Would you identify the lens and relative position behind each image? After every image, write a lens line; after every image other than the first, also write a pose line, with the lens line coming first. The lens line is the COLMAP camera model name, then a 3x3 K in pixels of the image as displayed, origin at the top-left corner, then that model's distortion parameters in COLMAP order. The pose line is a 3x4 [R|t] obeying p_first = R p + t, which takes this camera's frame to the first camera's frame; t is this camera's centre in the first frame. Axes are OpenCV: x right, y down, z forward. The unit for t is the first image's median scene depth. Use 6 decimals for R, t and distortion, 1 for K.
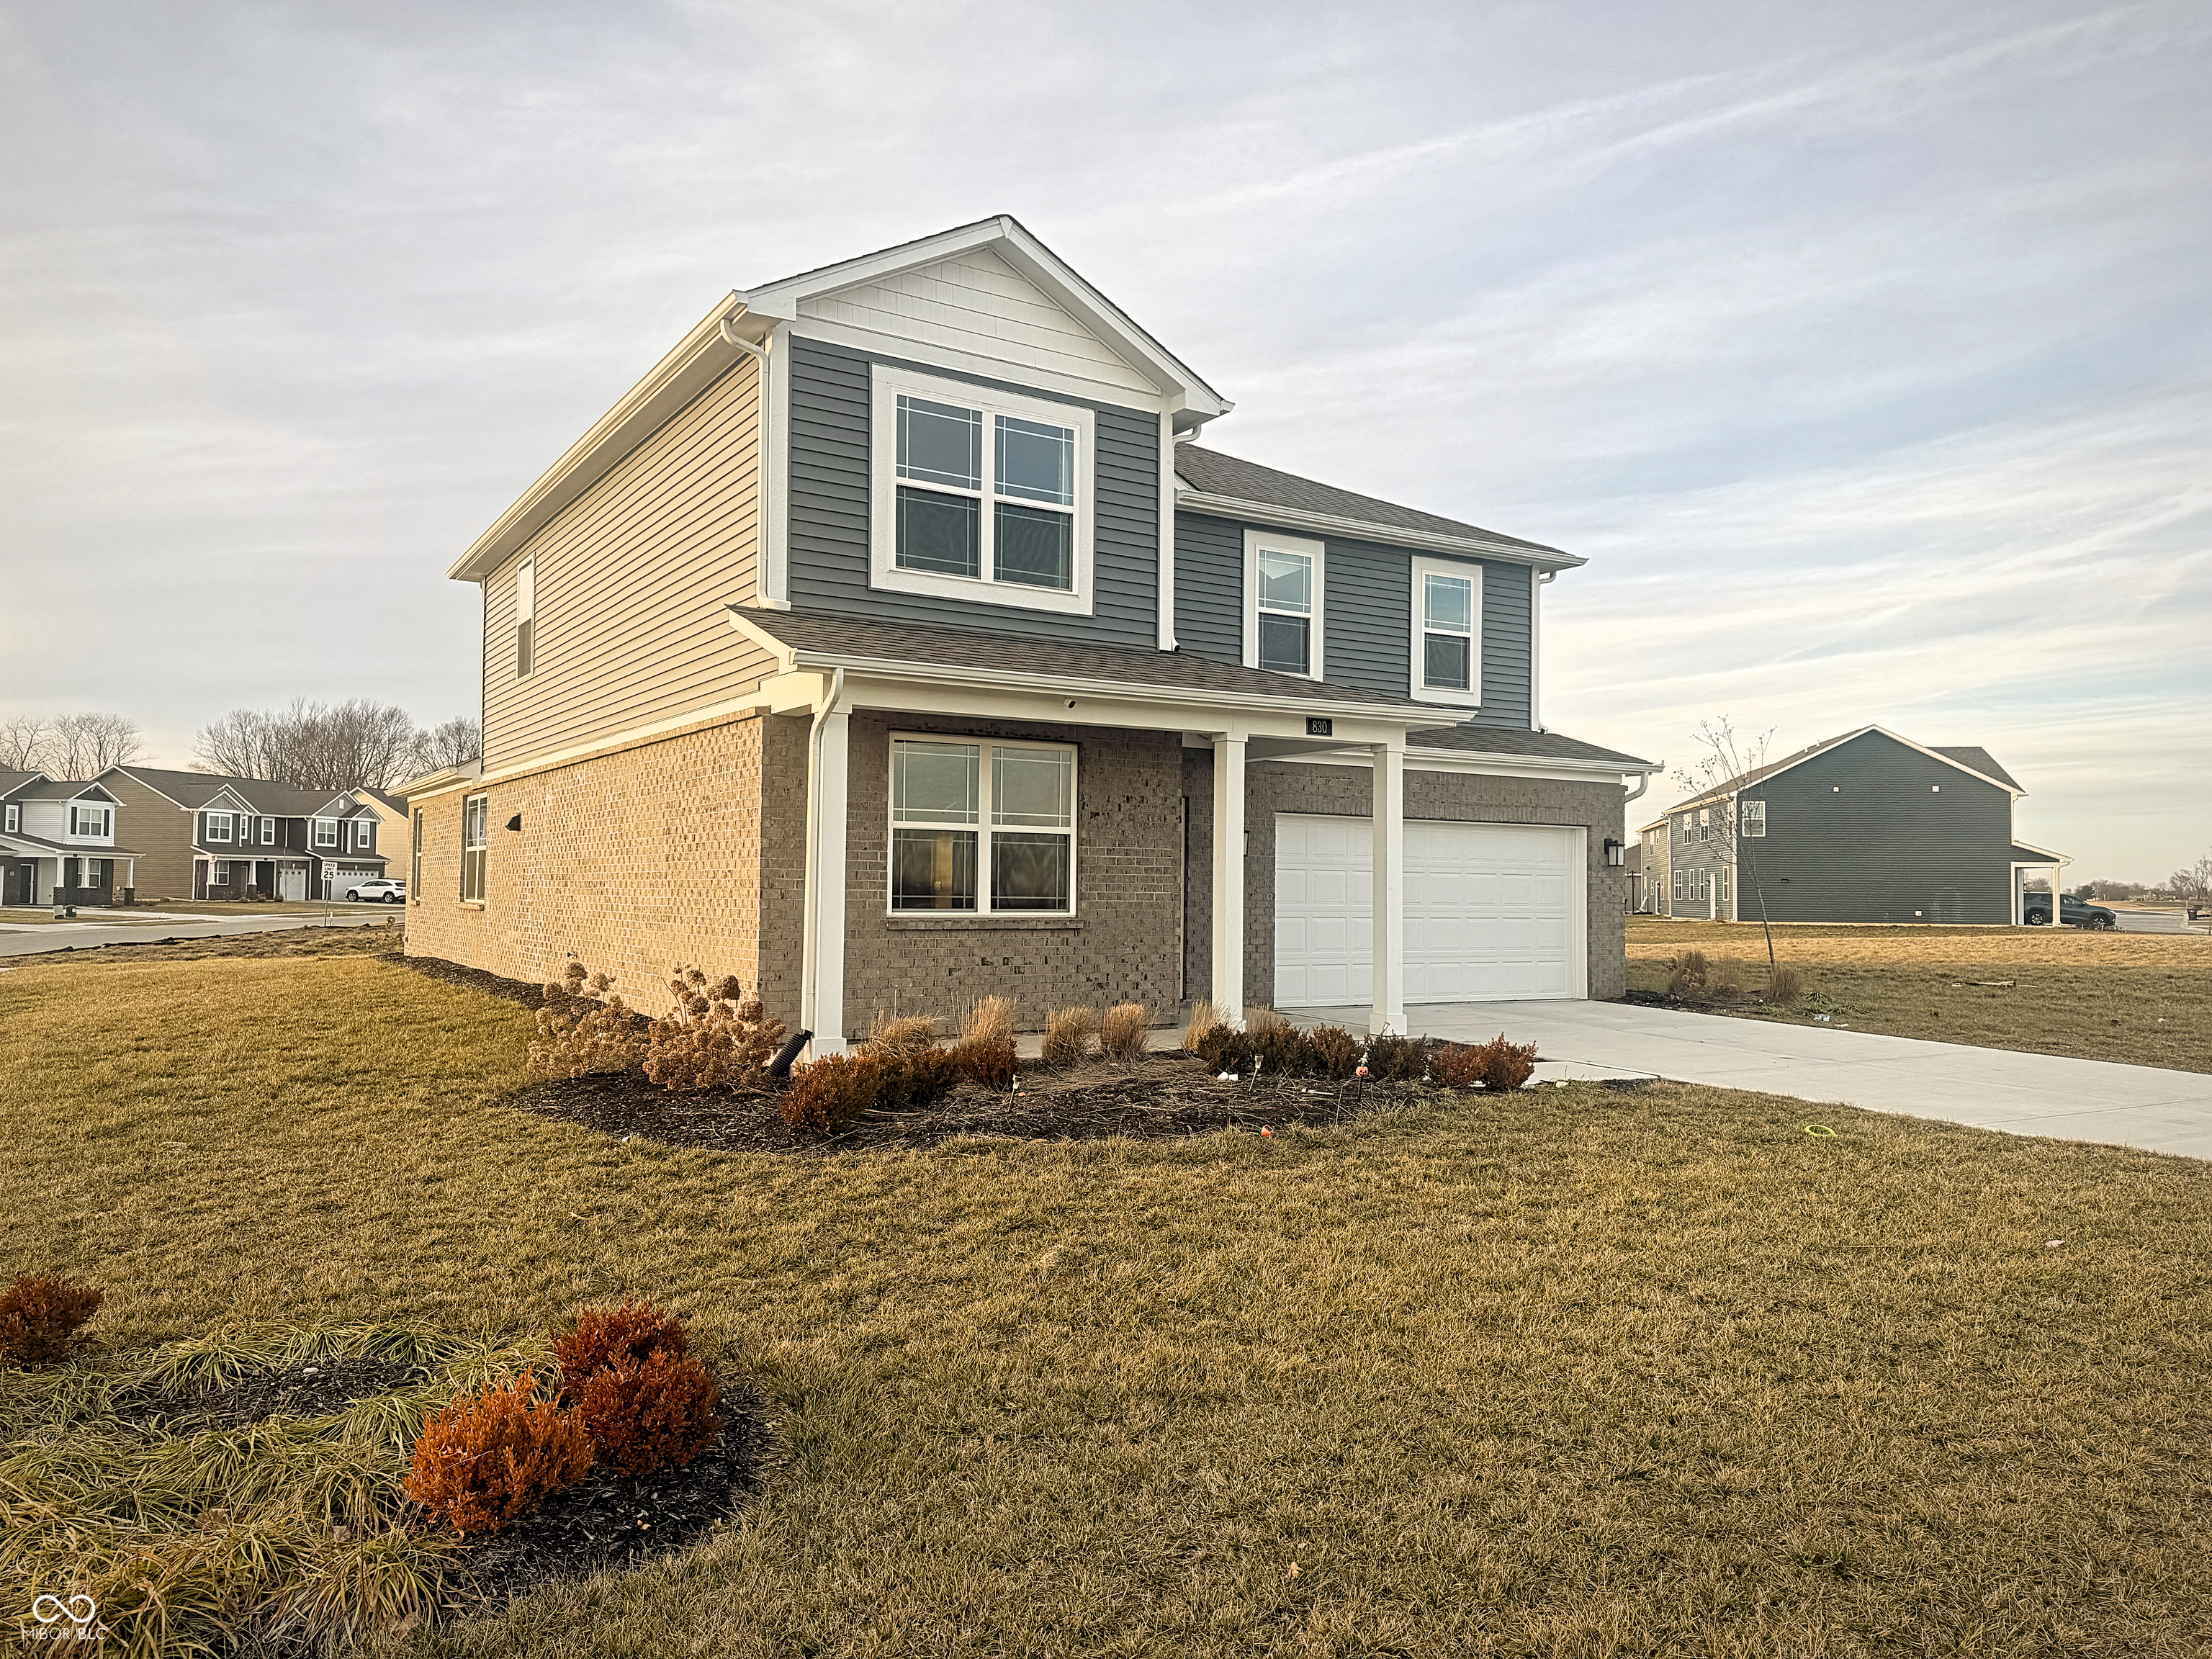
lens RADIAL K [[1563.4, 0, 1081.8], [0, 1563.4, 847.7], [0, 0, 1]] dist [0.084517, -0.124053]
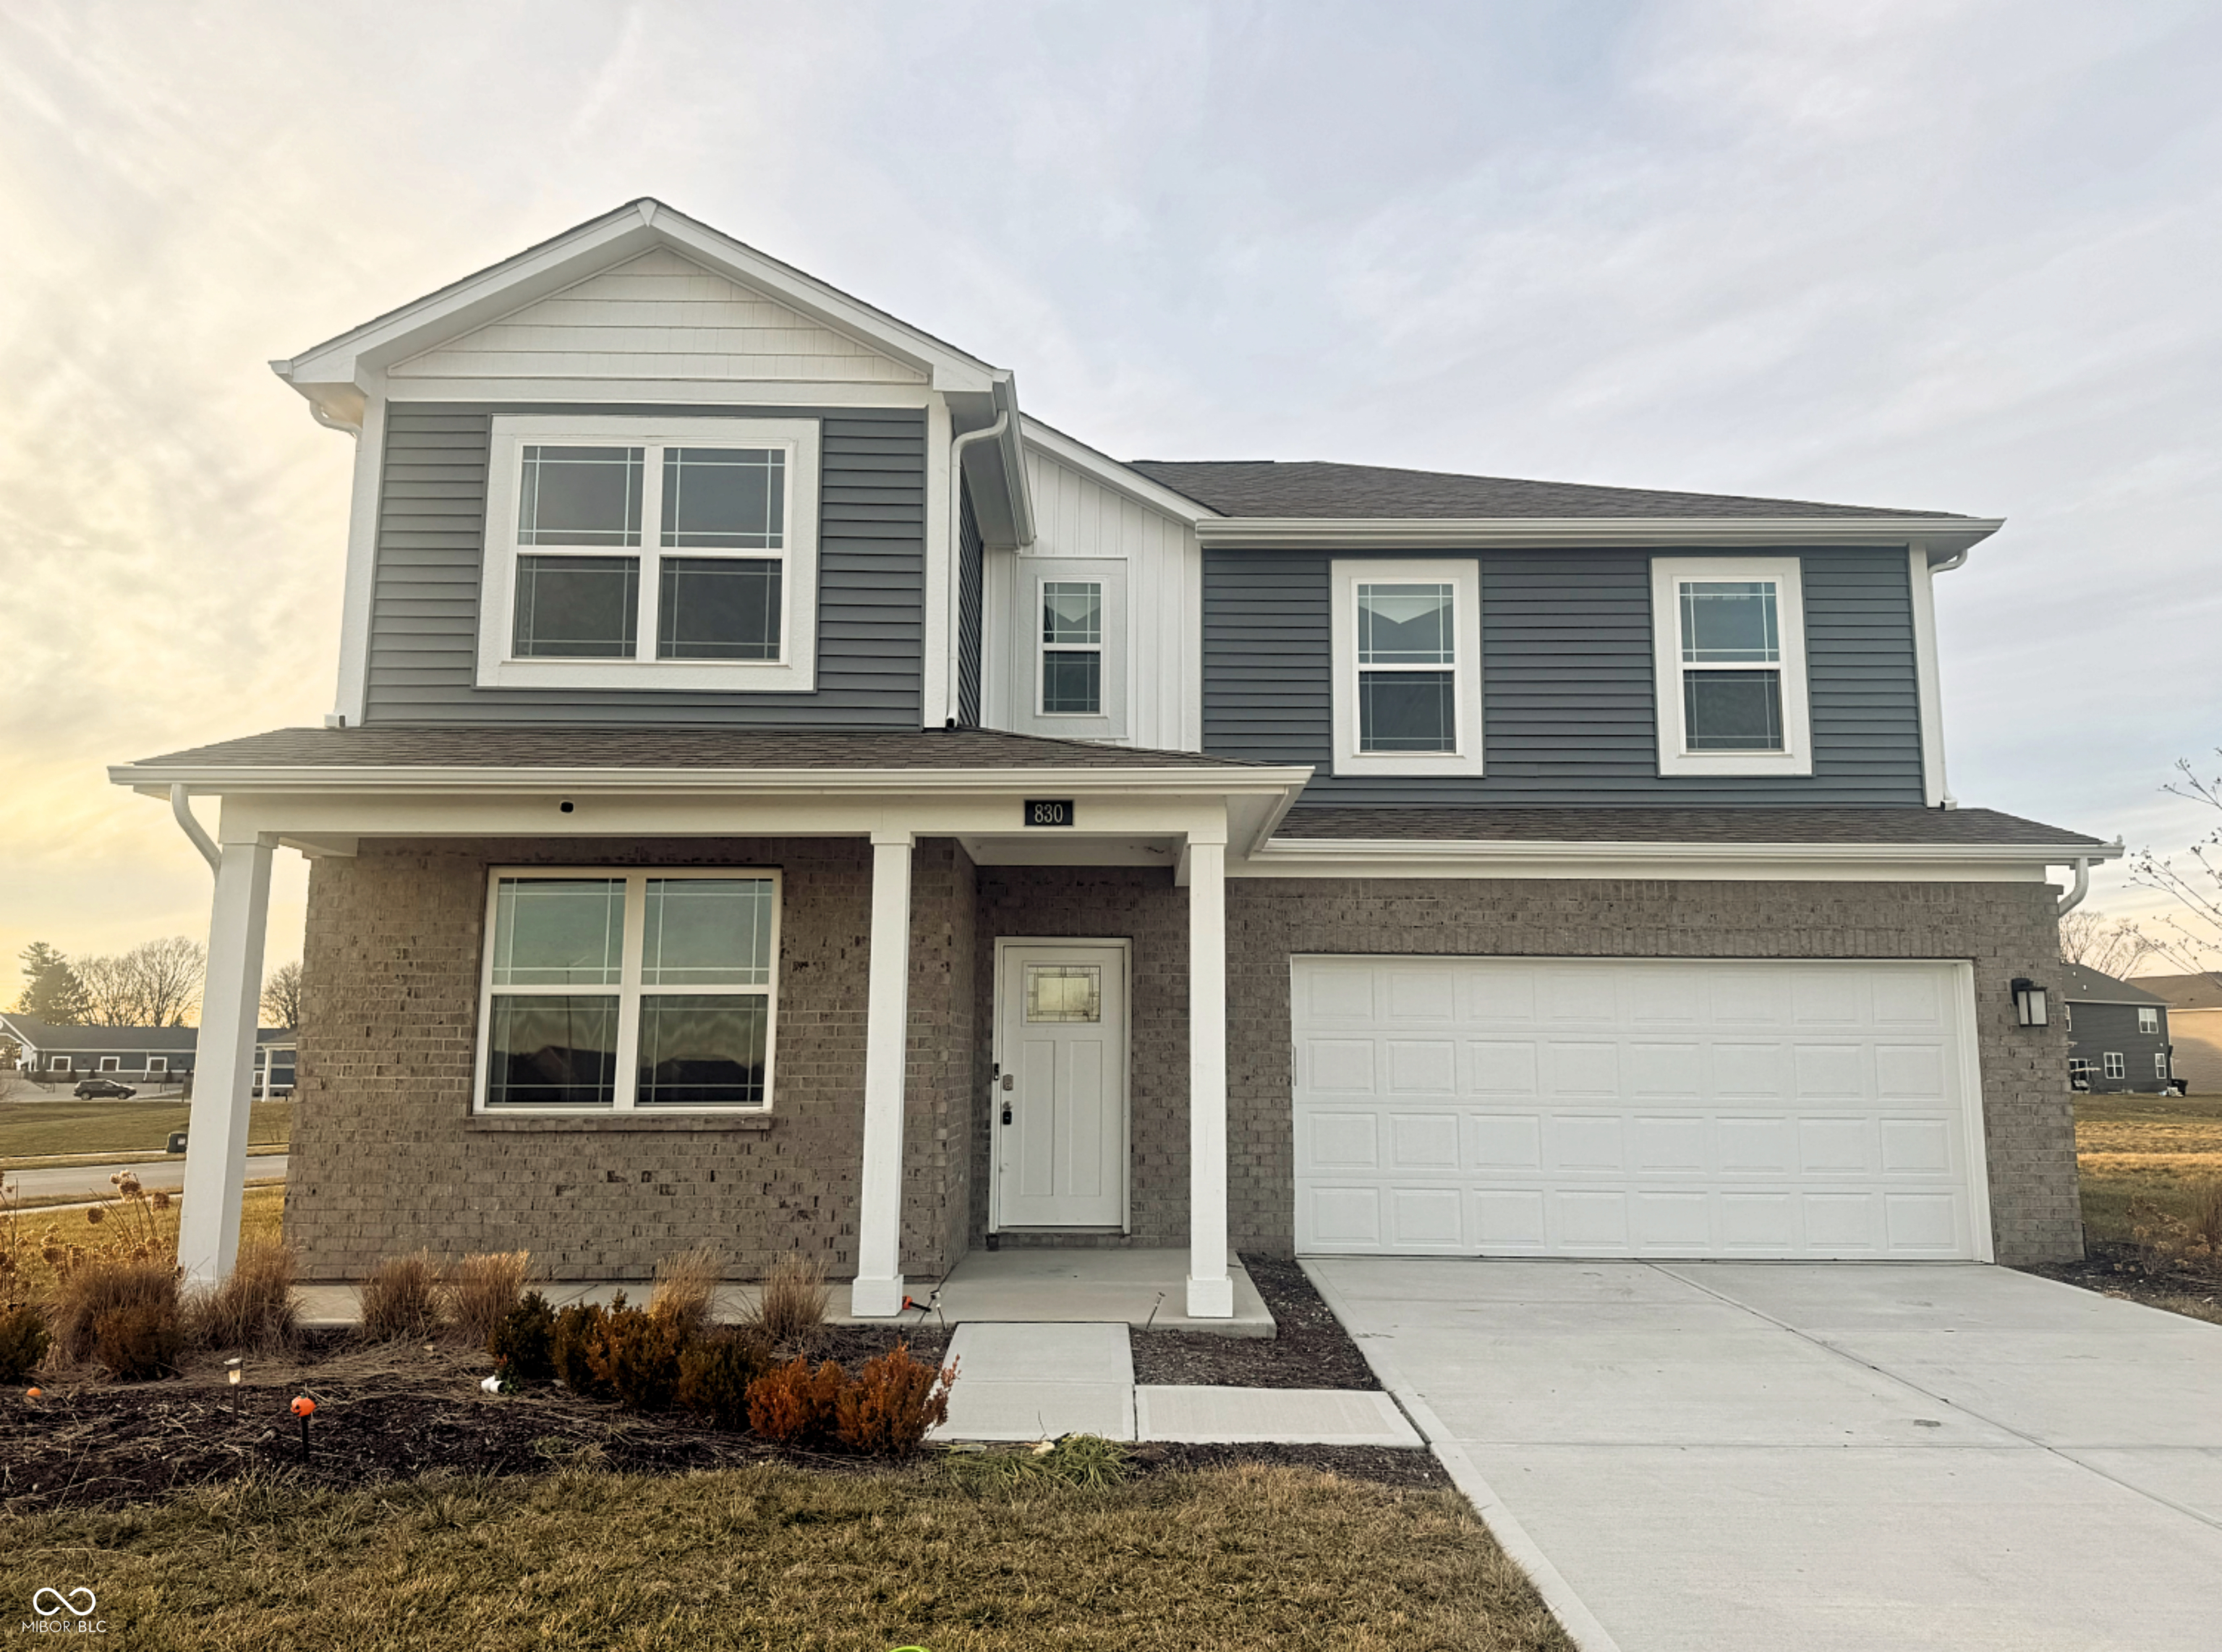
lens RADIAL K [[1629.8, 0, 1126.6], [0, 1629.8, 824.4], [0, 0, 1]] dist [0.086708, -0.147923]
pose [[0.855592, -0.087351, -0.510228, 0.525111], [0.020724, 0.990650, -0.134847, 0.018789], [0.517236, 0.104800, 0.849402, 0.450454]]
